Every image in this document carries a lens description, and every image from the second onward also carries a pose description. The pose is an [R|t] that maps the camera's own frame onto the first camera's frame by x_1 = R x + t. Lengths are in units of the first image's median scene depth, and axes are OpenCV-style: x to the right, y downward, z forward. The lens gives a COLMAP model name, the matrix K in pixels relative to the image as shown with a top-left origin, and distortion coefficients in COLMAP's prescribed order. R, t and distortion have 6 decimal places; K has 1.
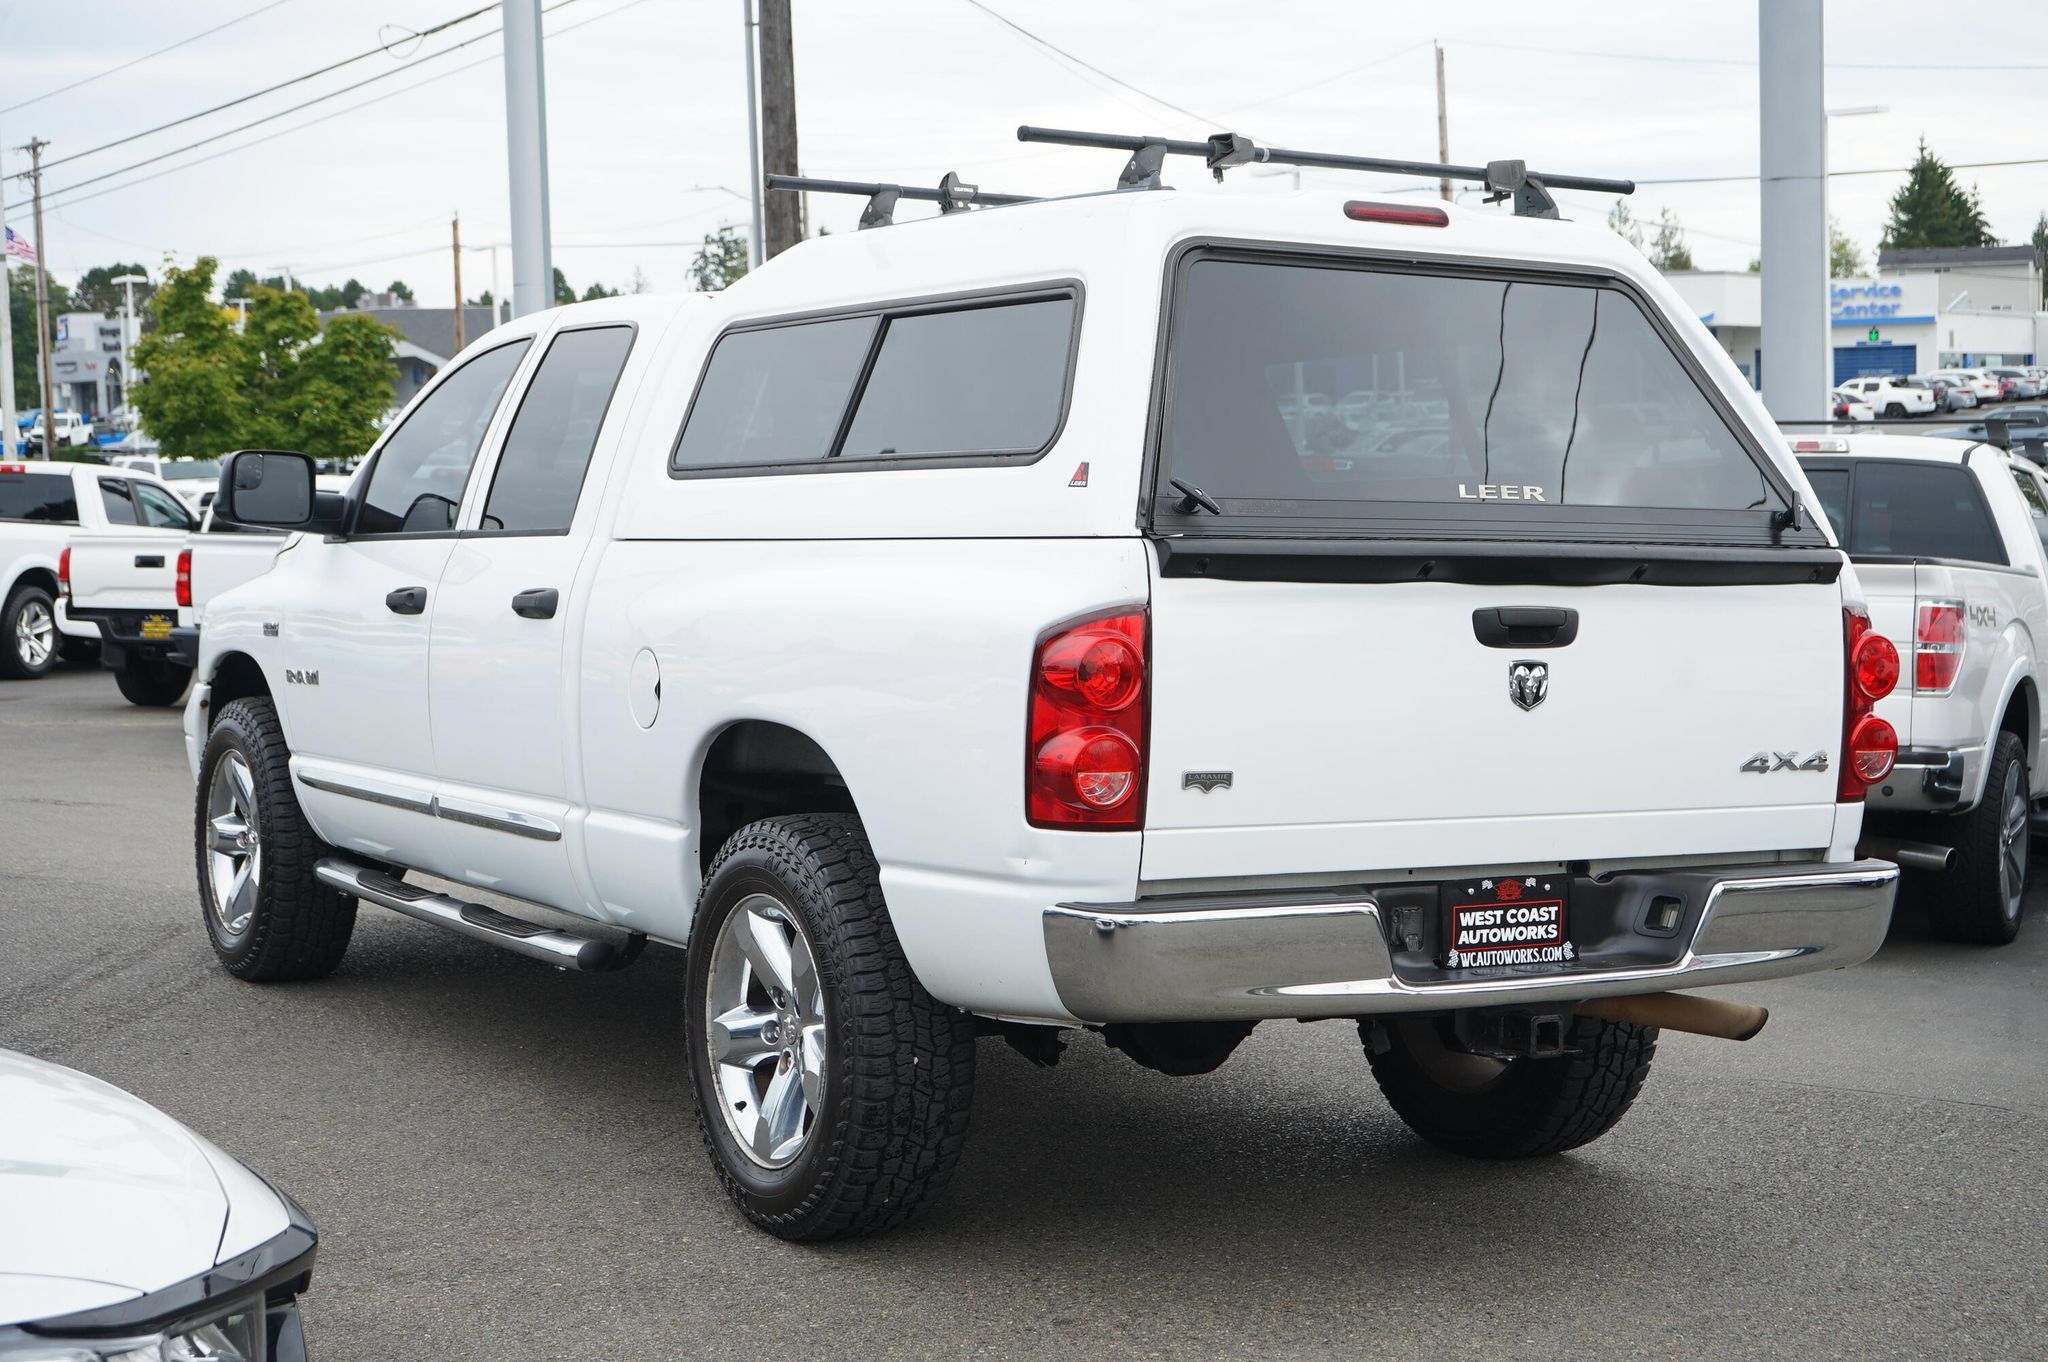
lens RADIAL K [[3176.6, 0, 1024.0], [0, 3176.6, 681.0], [0, 0, 1]] dist [0.004605, 0.013713]
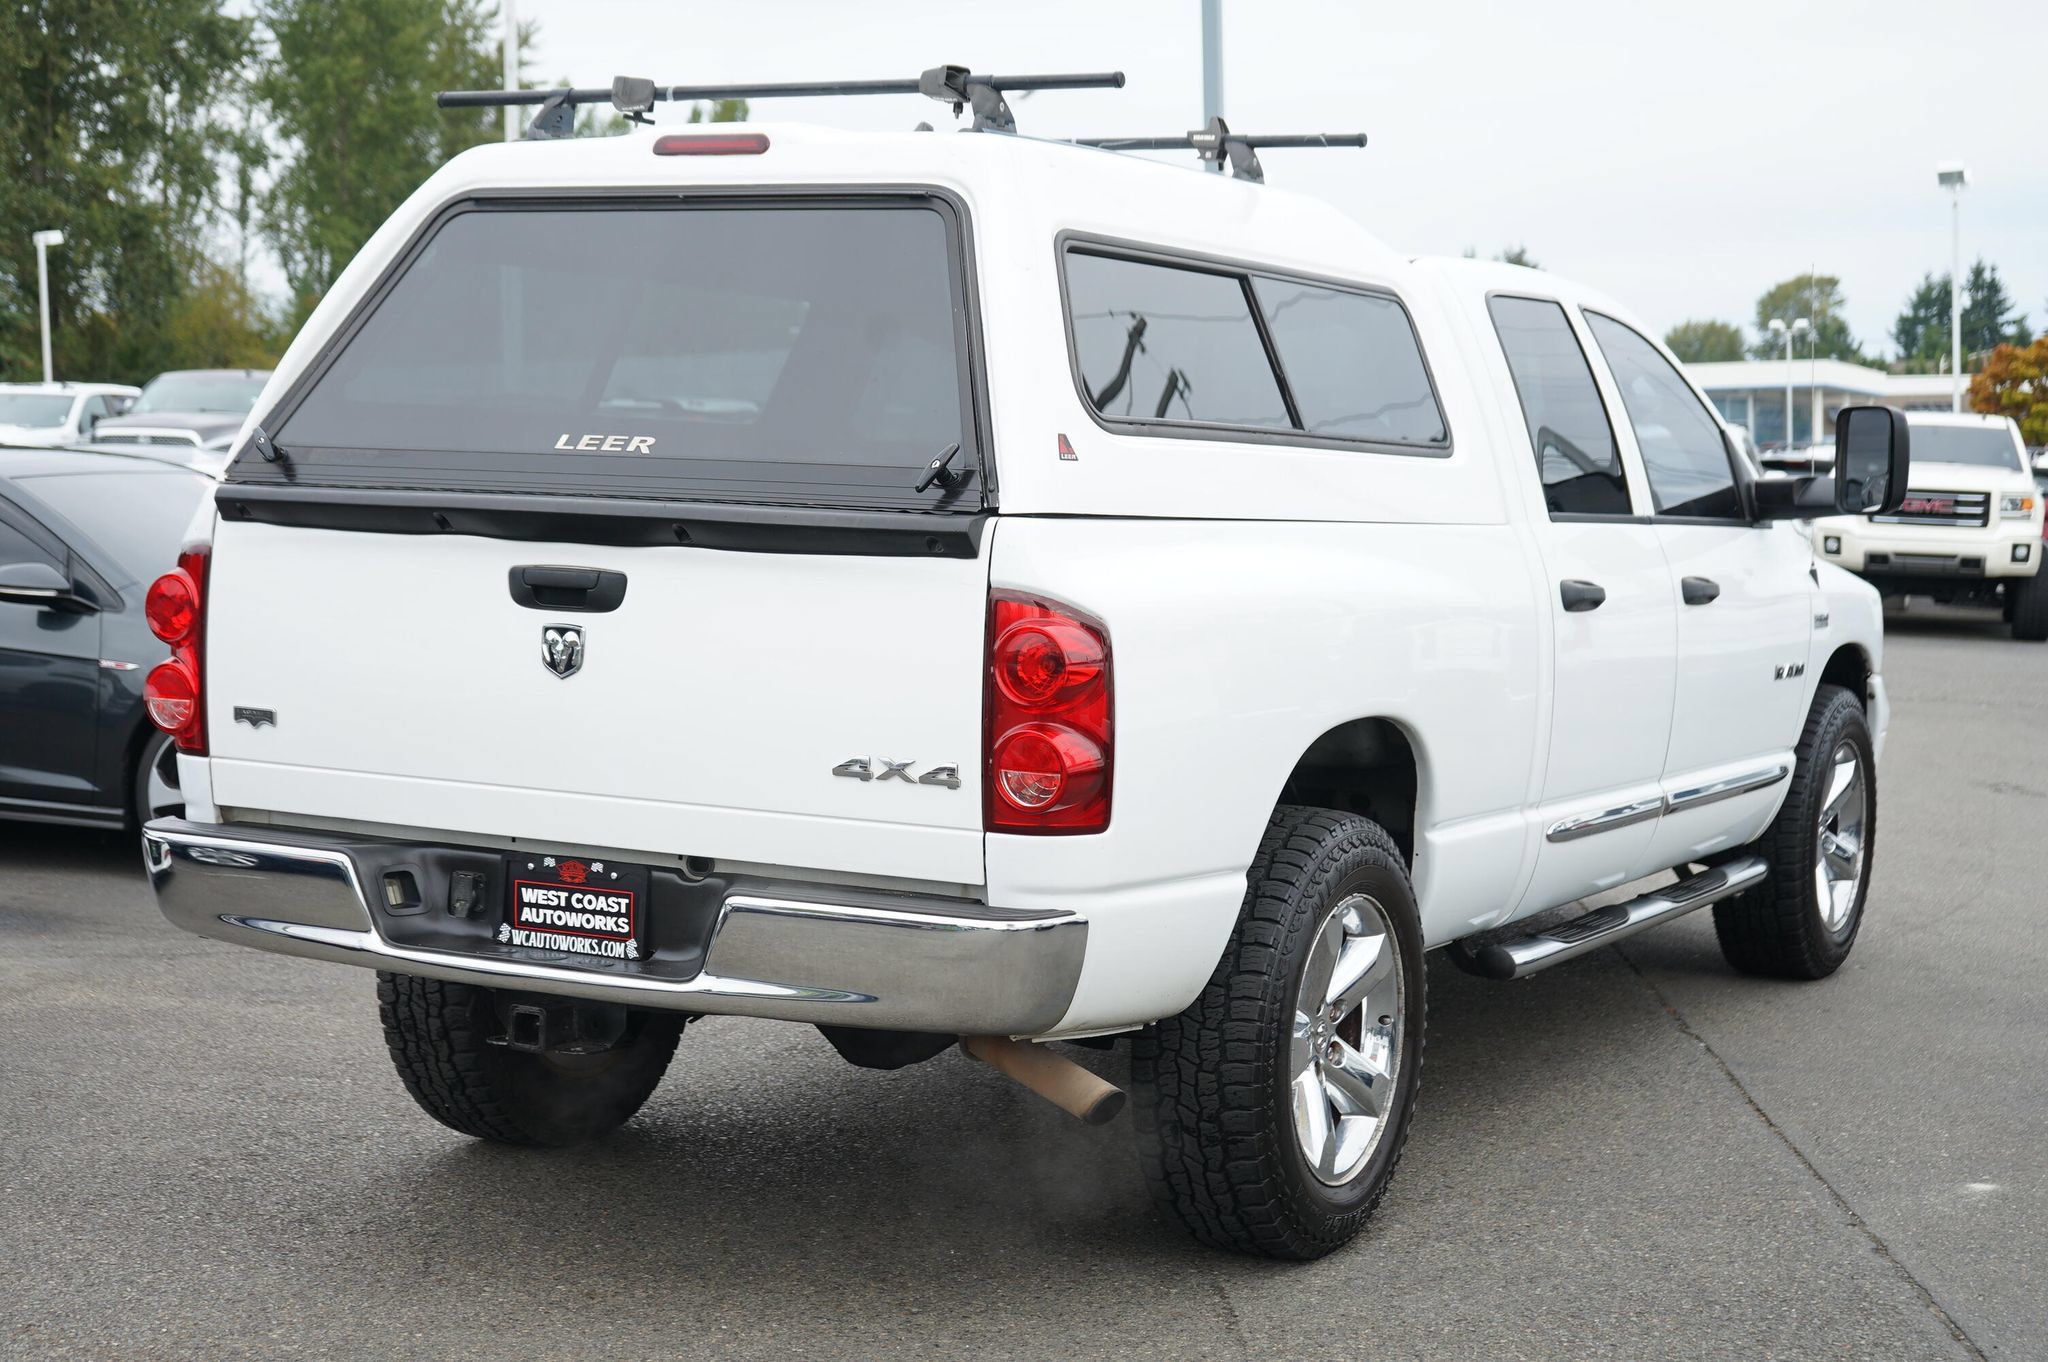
lens RADIAL K [[3235.1, 0, 1024.0], [0, 3235.1, 681.0], [0, 0, 1]] dist [-0.004887, 0.105038]
pose [[0.517547, 0.062739, -0.853352, 1.018713], [-0.061876, 0.997441, 0.035806, -0.031622], [0.853415, 0.034271, 0.520105, 0.616124]]
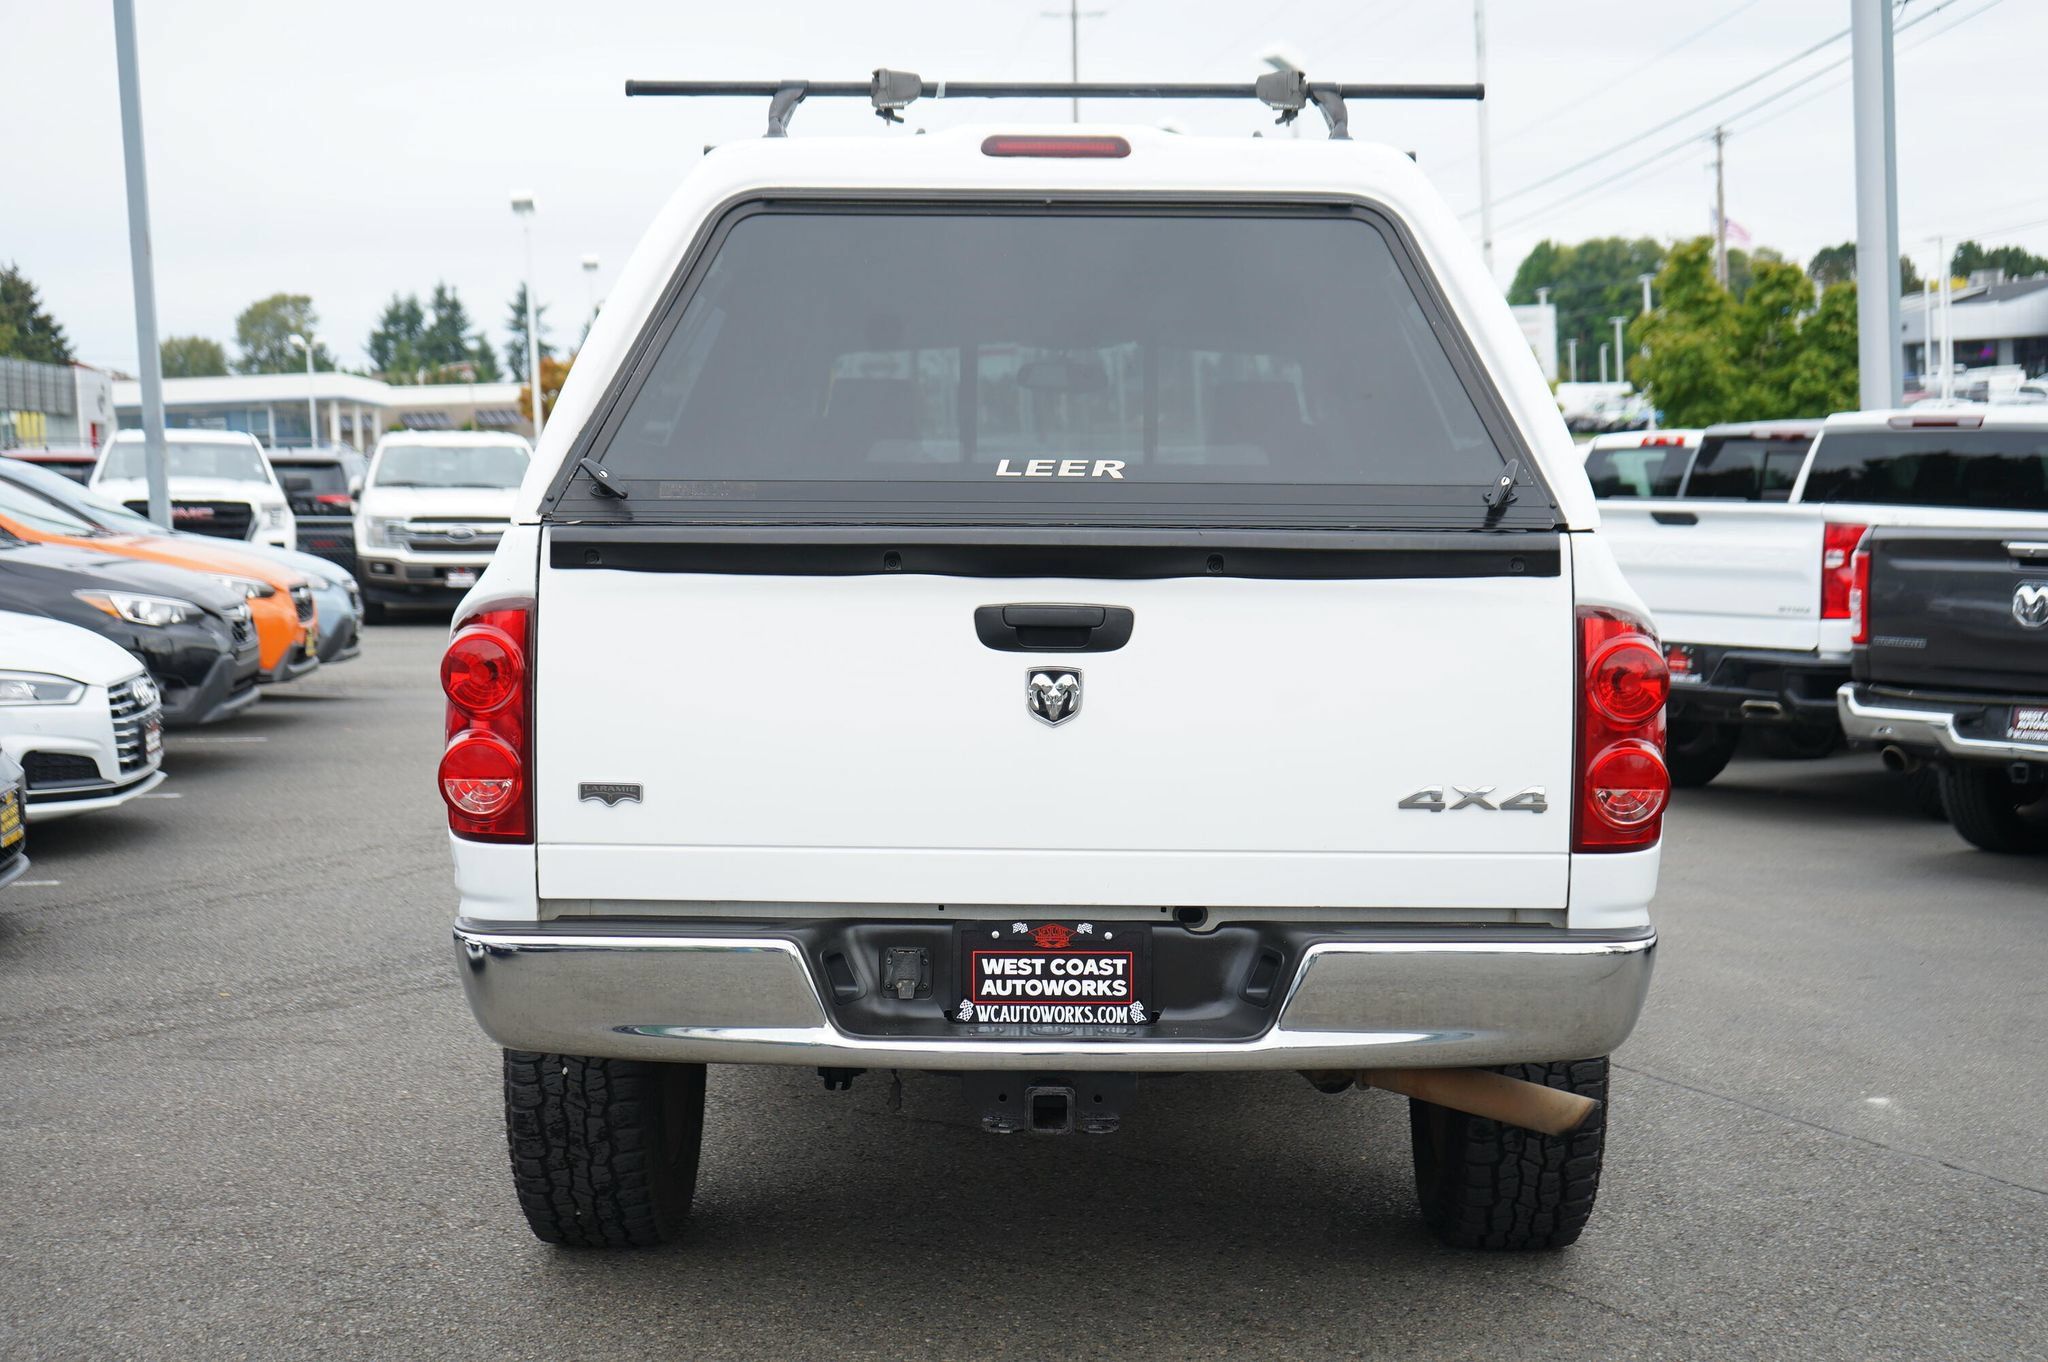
lens RADIAL K [[3012.2, 0, 1024.0], [0, 3012.2, 681.0], [0, 0, 1]] dist [-0.011407, 0.004905]
pose [[0.853788, 0.025229, -0.520009, 0.561419], [-0.017663, 0.999654, 0.019499, -0.017989], [0.520321, -0.007463, 0.853938, 0.305931]]
